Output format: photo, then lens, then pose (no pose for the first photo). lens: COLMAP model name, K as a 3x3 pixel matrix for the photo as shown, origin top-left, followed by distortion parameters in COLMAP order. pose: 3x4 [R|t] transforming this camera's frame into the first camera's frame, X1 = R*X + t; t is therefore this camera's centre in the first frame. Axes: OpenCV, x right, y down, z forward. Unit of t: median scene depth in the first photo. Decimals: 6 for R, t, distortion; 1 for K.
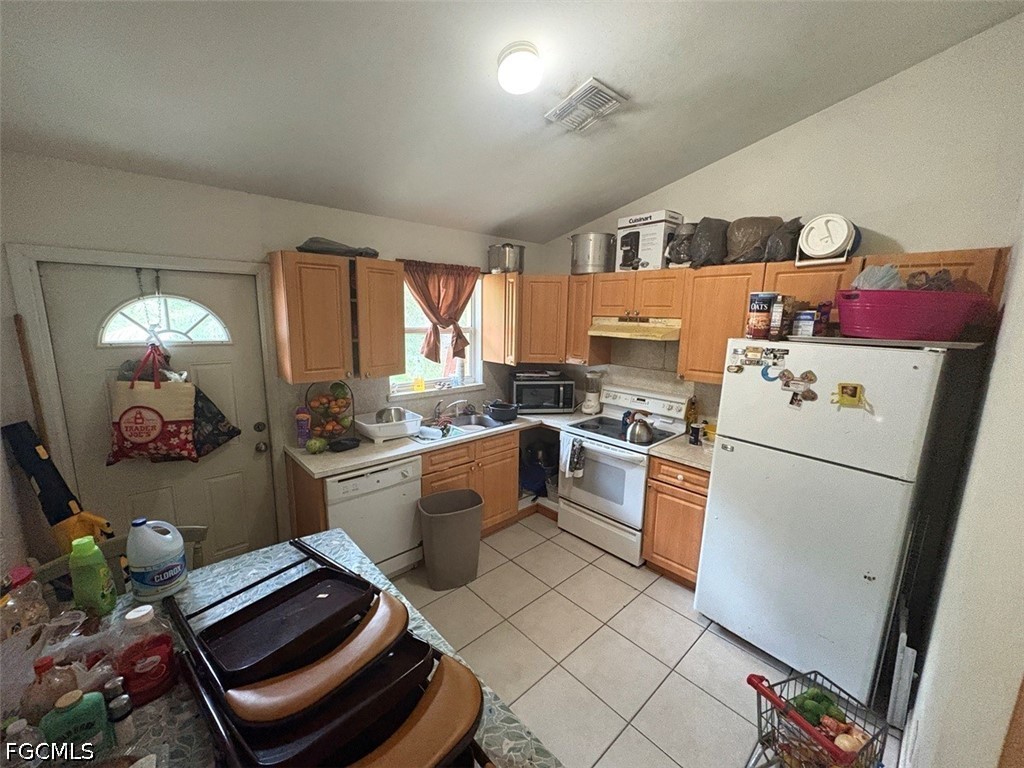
lens RADIAL K [[404.9, 0, 511.1], [0, 404.9, 384.2], [0, 0, 1]] dist [0.002794, 0.000424]
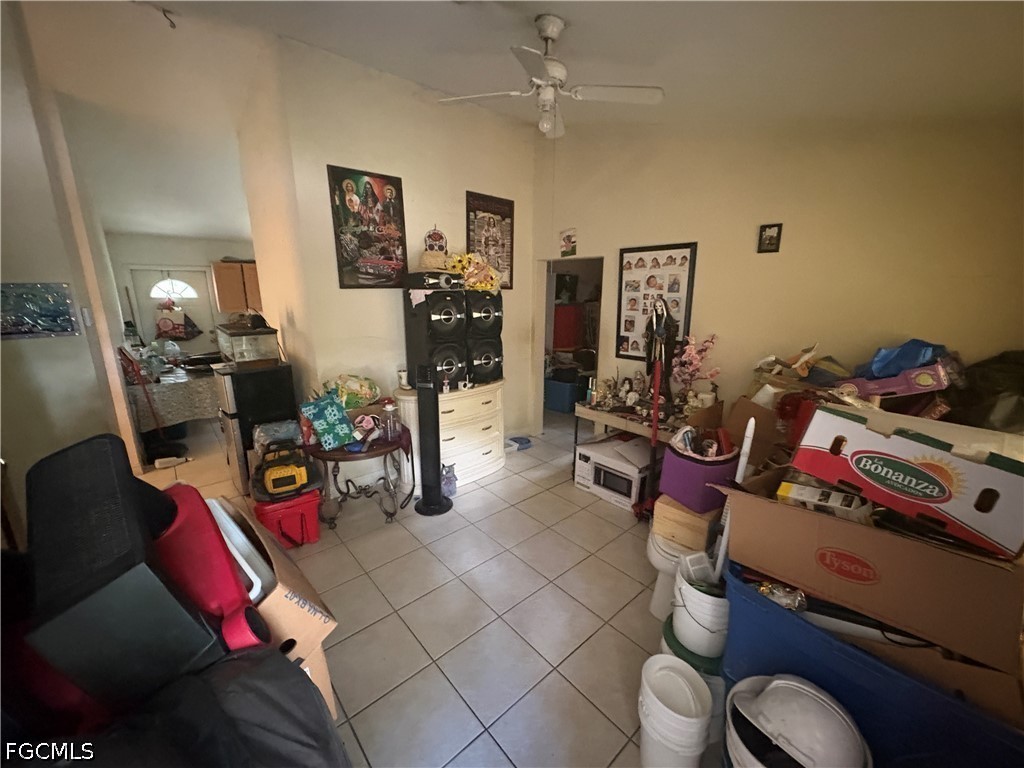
lens RADIAL K [[404.9, 0, 511.9], [0, 404.9, 387.1], [0, 0, 1]] dist [0.002794, 0.000424]
pose [[0.999473, 0.004006, -0.032209, 1.493730], [-0.001764, 0.997592, 0.069337, 0.303862], [0.032409, -0.069244, 0.997073, -1.662482]]
